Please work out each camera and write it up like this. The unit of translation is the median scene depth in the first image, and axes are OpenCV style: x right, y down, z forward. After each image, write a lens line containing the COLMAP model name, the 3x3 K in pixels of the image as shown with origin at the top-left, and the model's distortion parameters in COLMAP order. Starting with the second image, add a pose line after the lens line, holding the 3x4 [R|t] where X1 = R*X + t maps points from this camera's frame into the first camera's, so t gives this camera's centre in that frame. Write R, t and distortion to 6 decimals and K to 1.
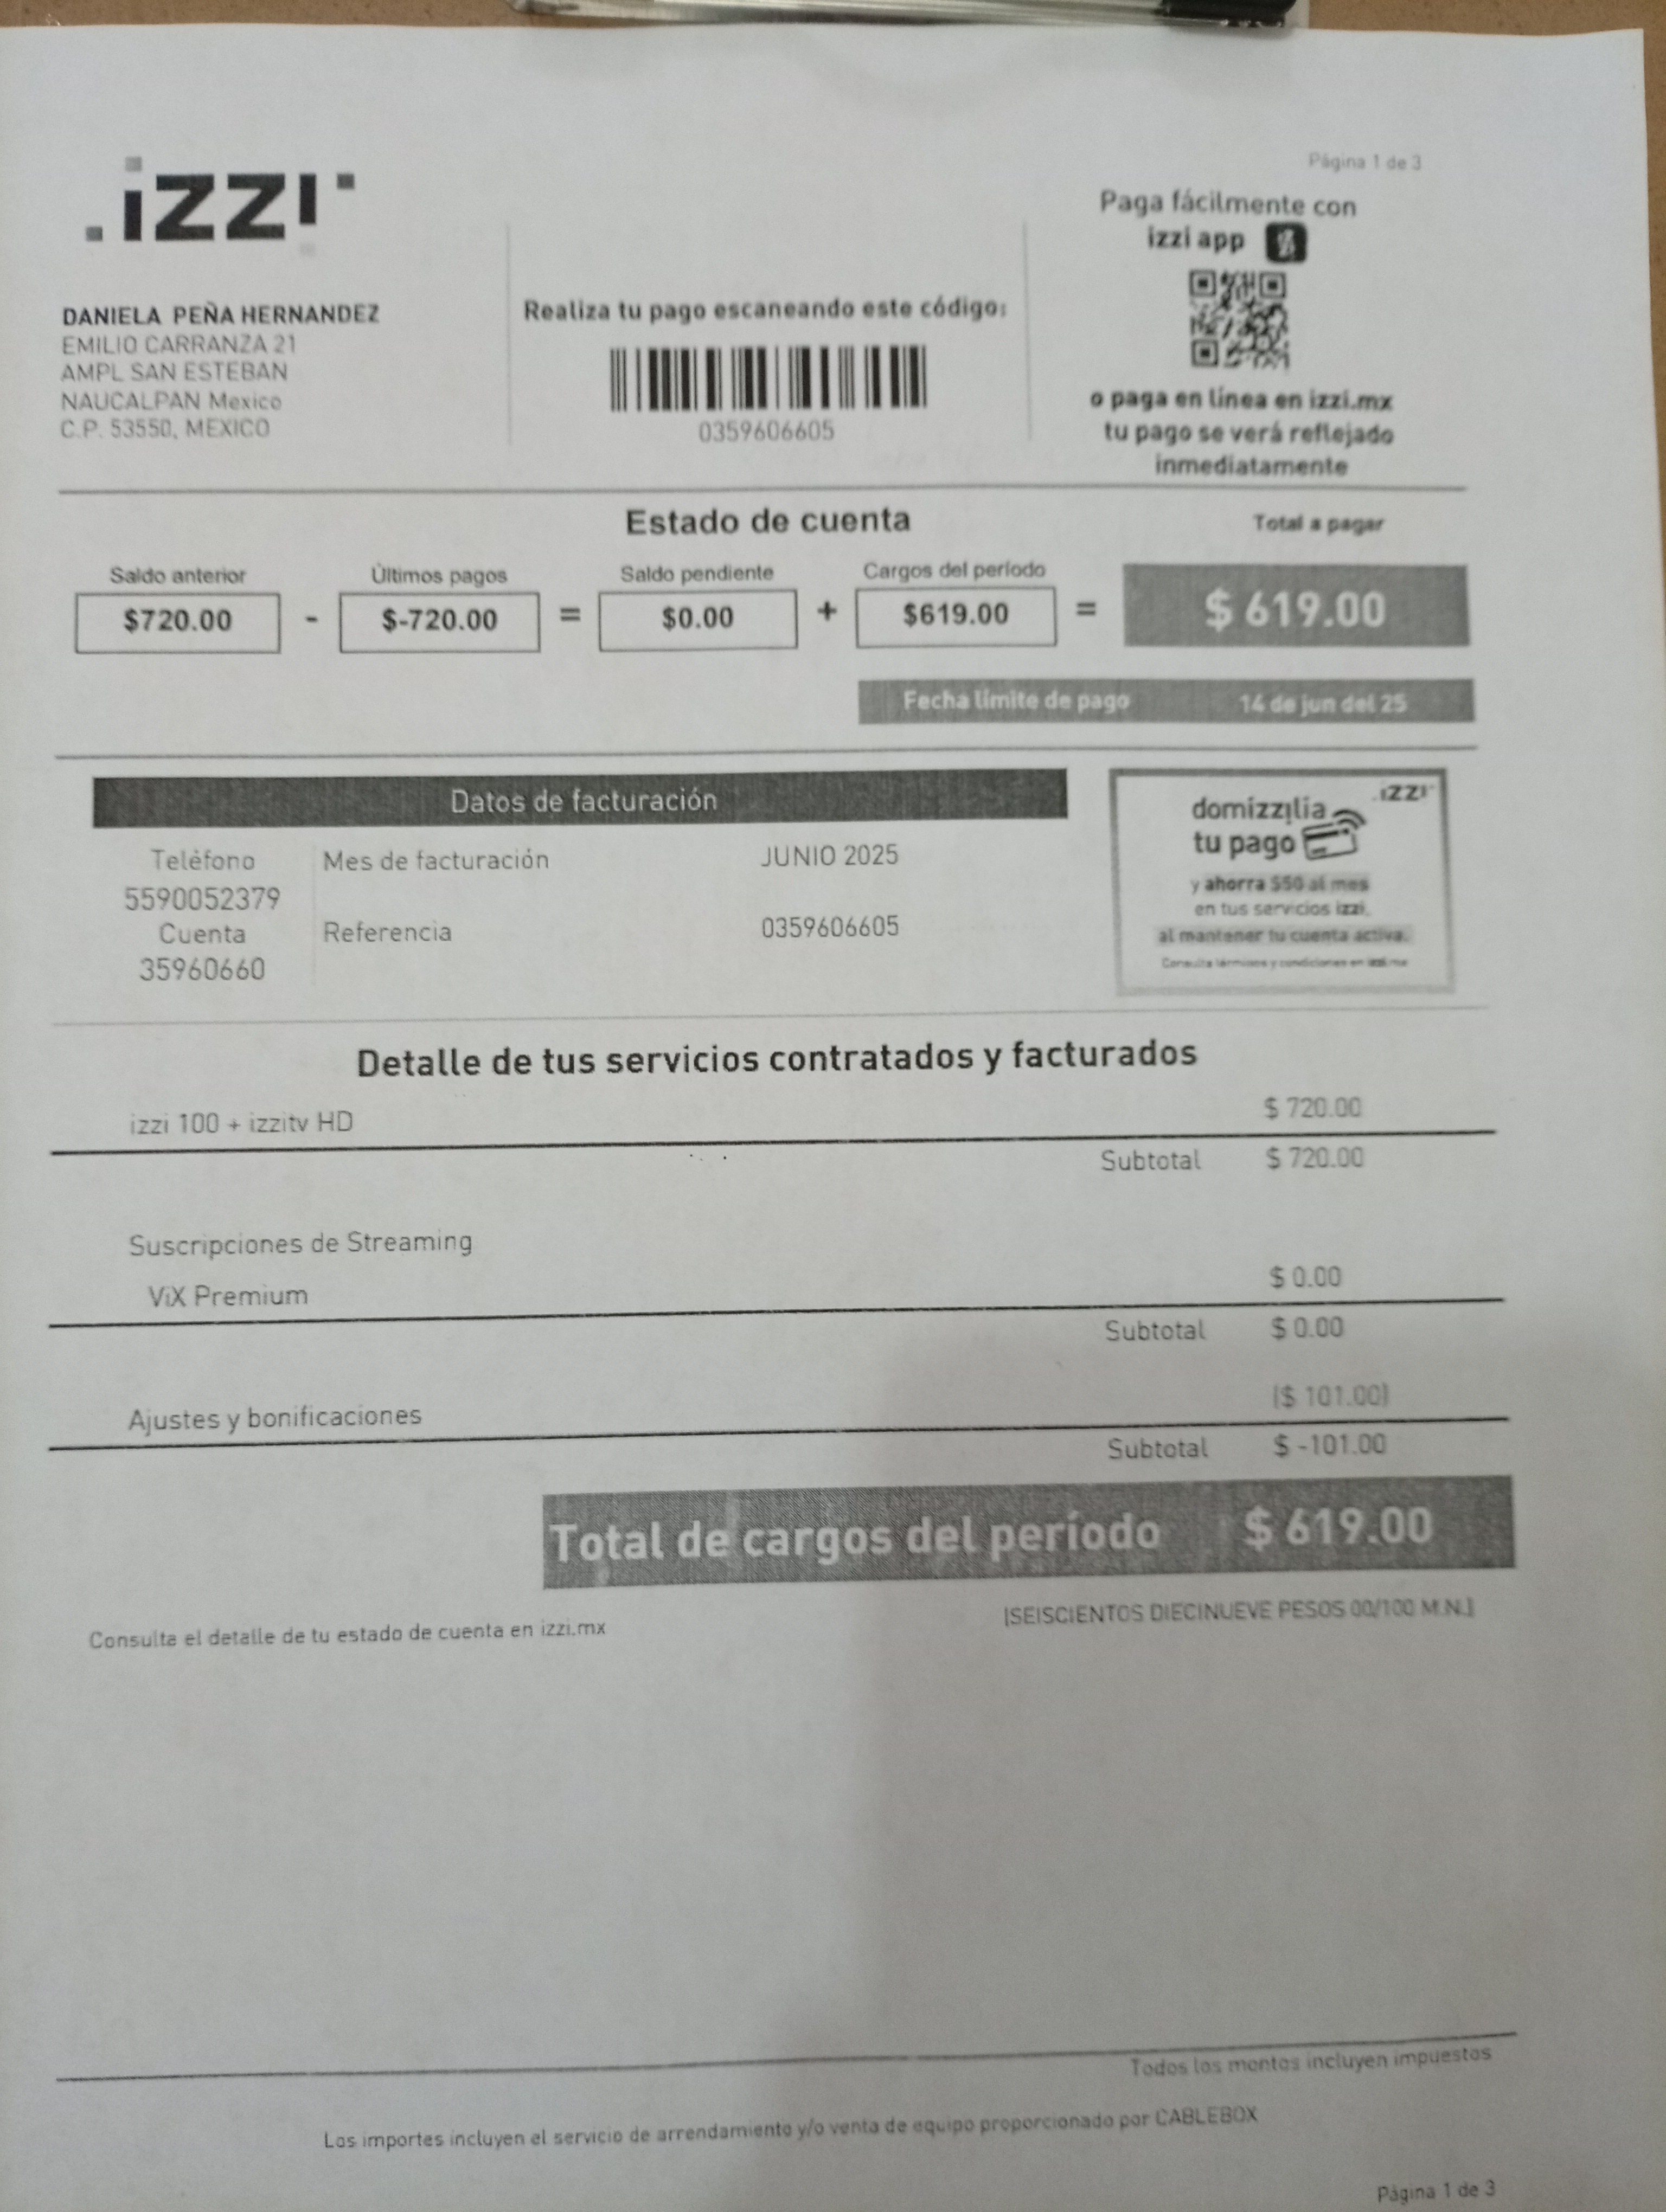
lens RADIAL K [[1714.9, 0, 833.0], [0, 1714.9, 1106.0], [0, 0, 1]] dist [0.027446, -0.042544]
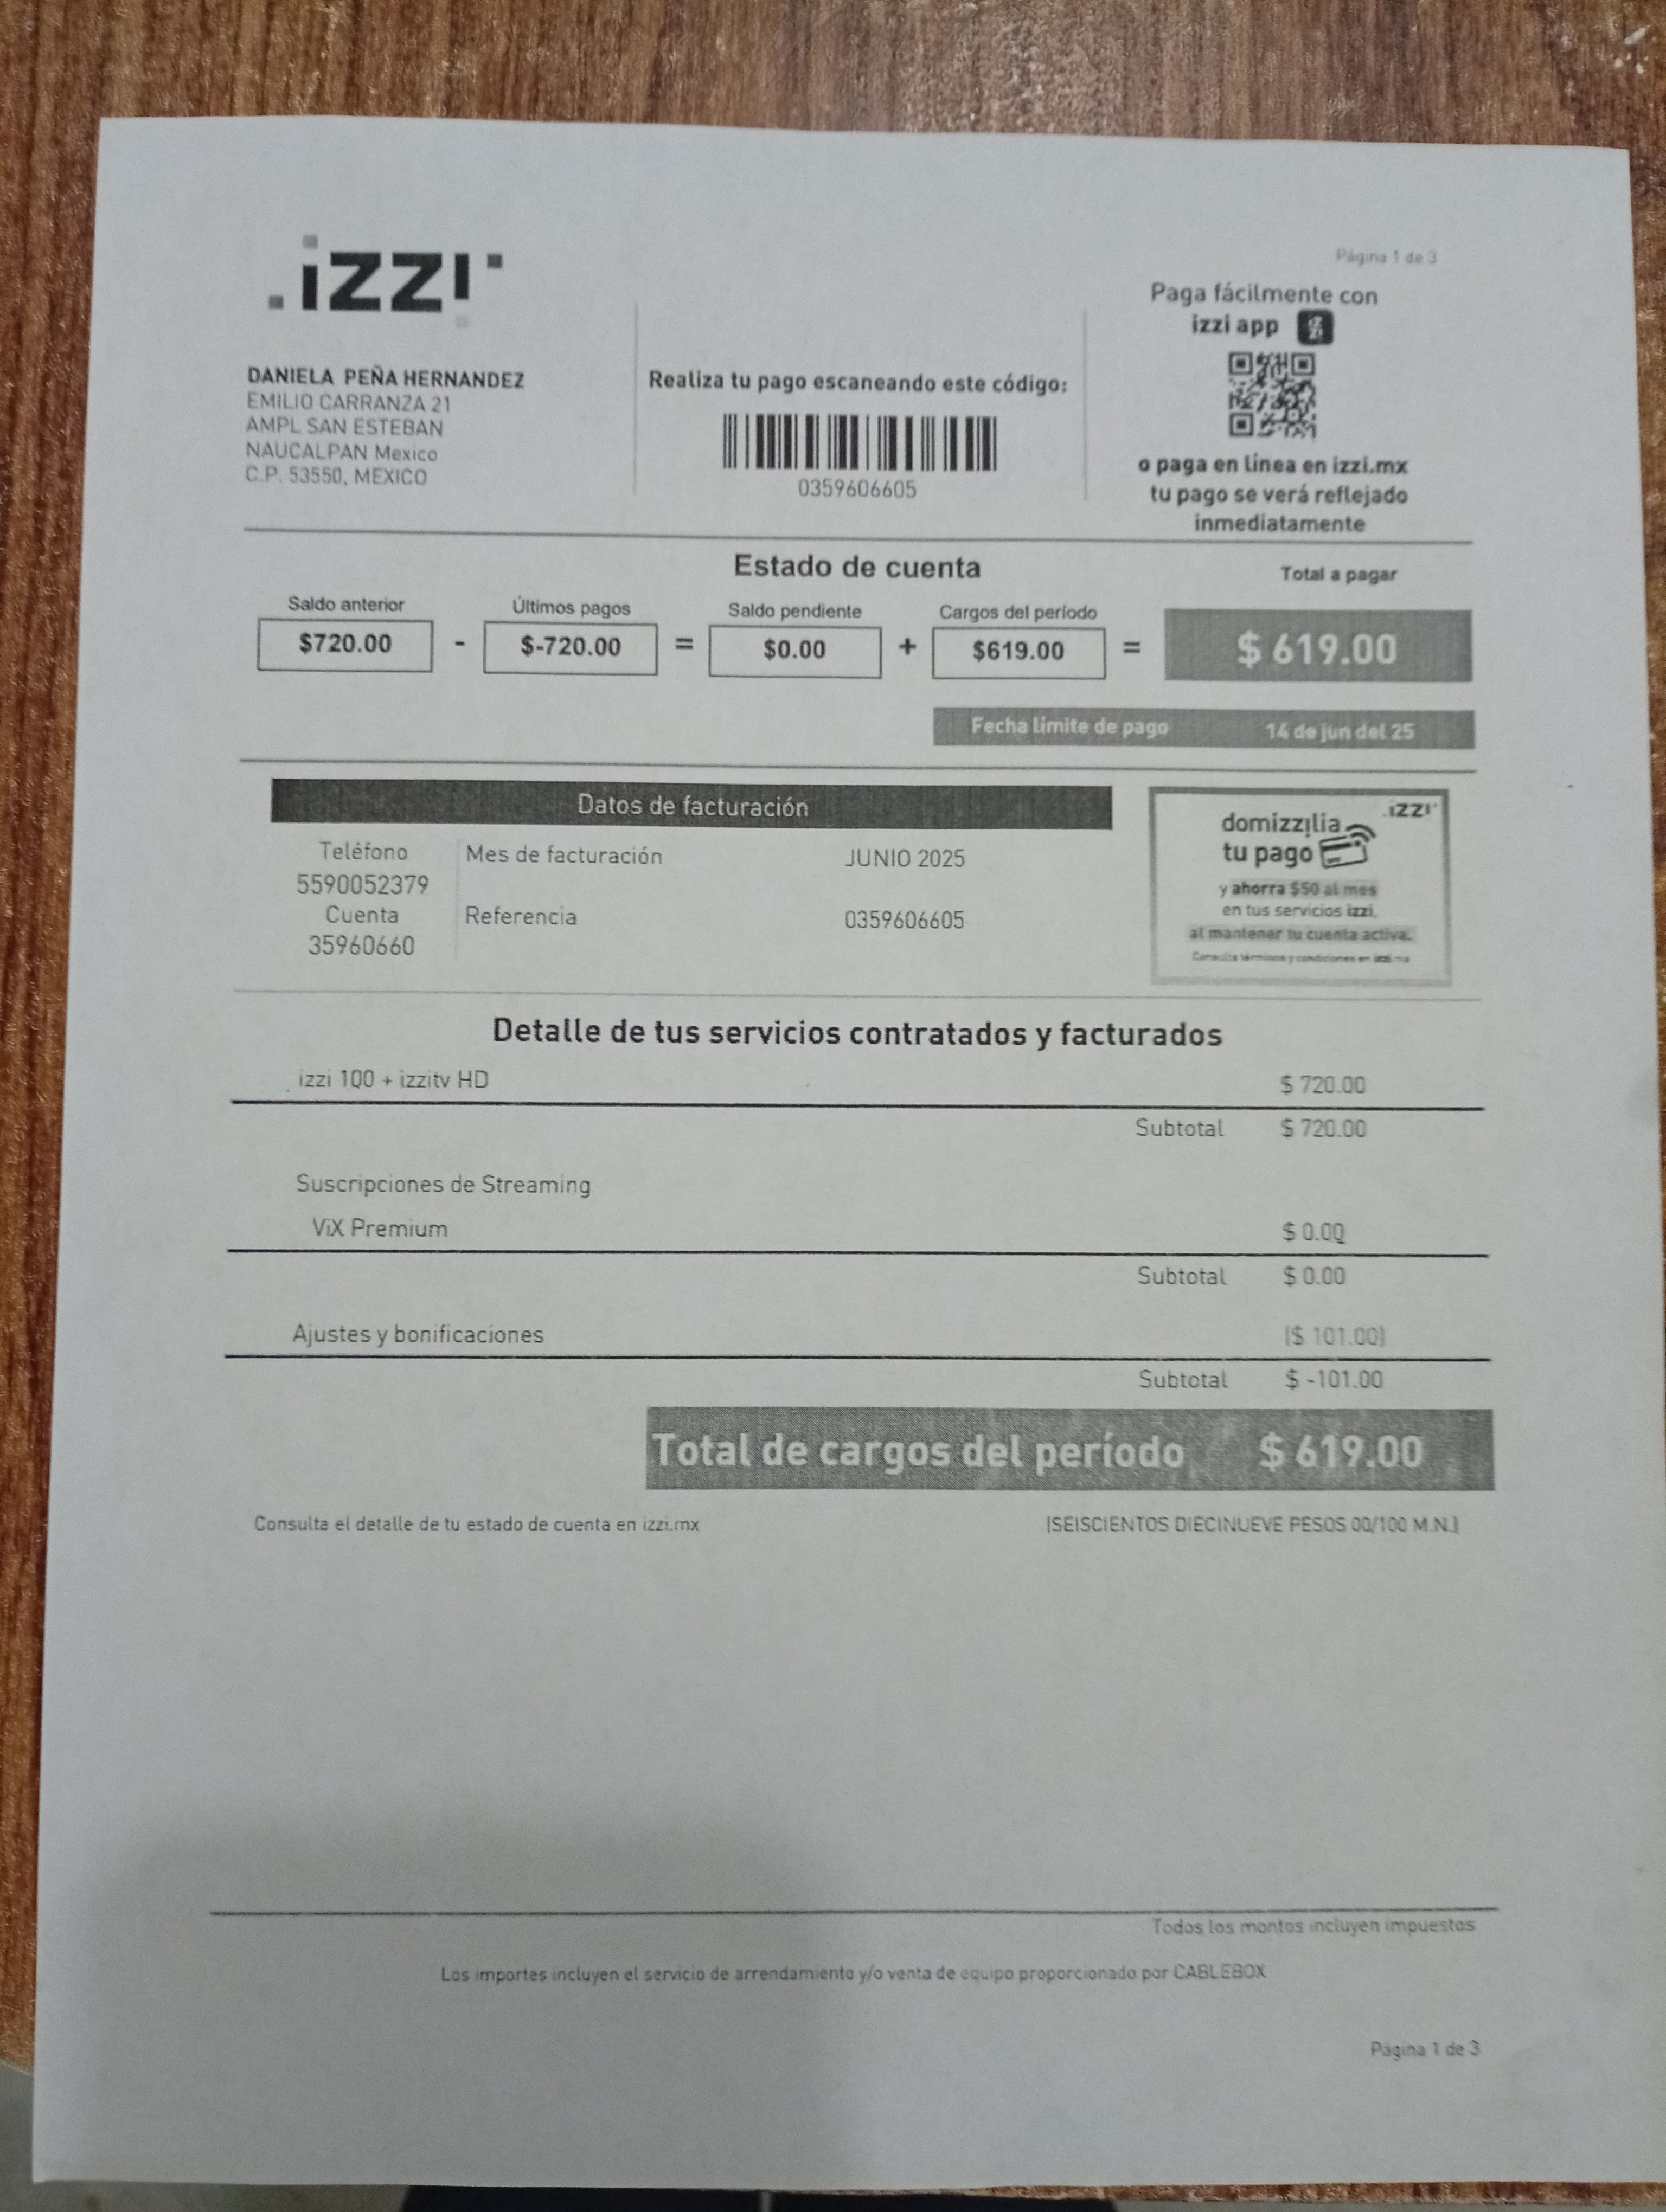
lens RADIAL K [[1714.9, 0, 833.0], [0, 1714.9, 1106.0], [0, 0, 1]] dist [0.027446, -0.042544]
pose [[0.998631, 0.019347, -0.048596, 0.008575], [-0.018023, 0.999458, 0.027549, -0.010111], [0.049103, -0.026636, 0.998438, -0.152850]]
